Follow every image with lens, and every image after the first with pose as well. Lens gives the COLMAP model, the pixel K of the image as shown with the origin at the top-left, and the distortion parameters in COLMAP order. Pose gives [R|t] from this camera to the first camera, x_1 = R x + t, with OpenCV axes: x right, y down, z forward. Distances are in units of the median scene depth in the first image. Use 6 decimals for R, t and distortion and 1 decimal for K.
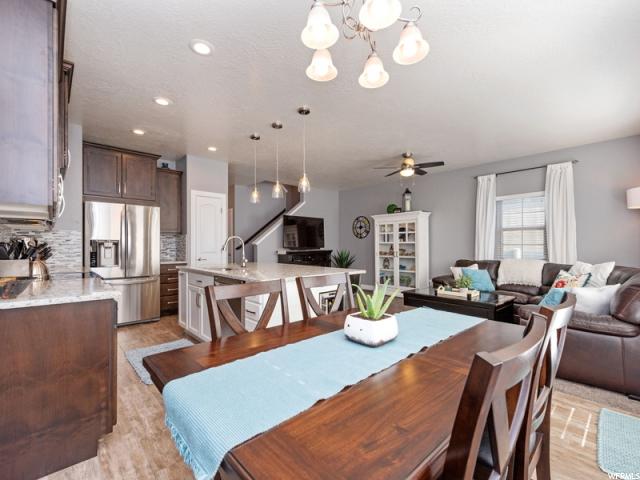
lens RADIAL K [[283.1, 0, 321.6], [0, 283.1, 246.5], [0, 0, 1]] dist [0.002986, -0.000259]
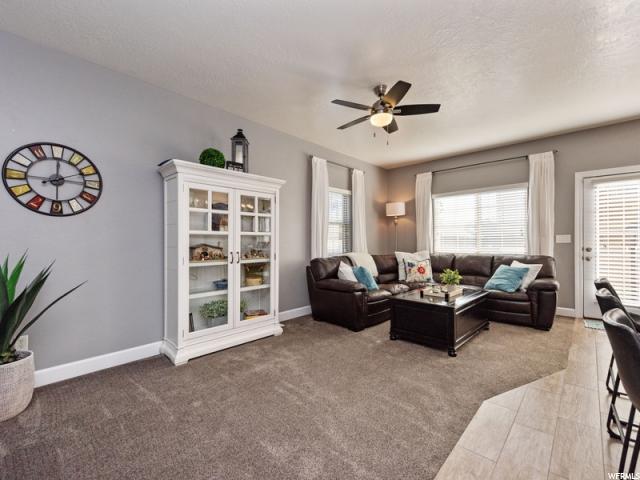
lens RADIAL K [[284.2, 0, 322.4], [0, 284.2, 242.7], [0, 0, 1]] dist [0.013526, -0.000012]
pose [[-0.067220, -0.004271, 0.997729, -0.306726], [0.007569, 0.999960, 0.004790, 0.001107], [-0.997709, 0.007874, -0.067185, 1.170884]]
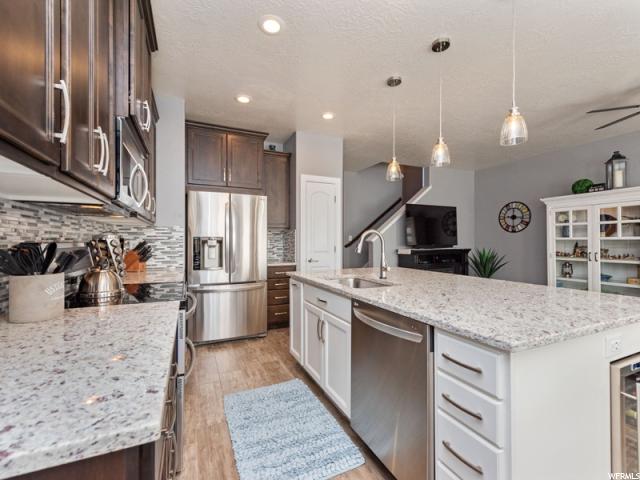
lens RADIAL K [[284.2, 0, 322.4], [0, 284.2, 242.7], [0, 0, 1]] dist [0.013526, -0.000012]
pose [[0.949012, 0.000590, -0.315239, -0.149110], [-0.000189, 0.999999, 0.001303, -0.006525], [0.315239, -0.001177, 0.949011, 0.252746]]
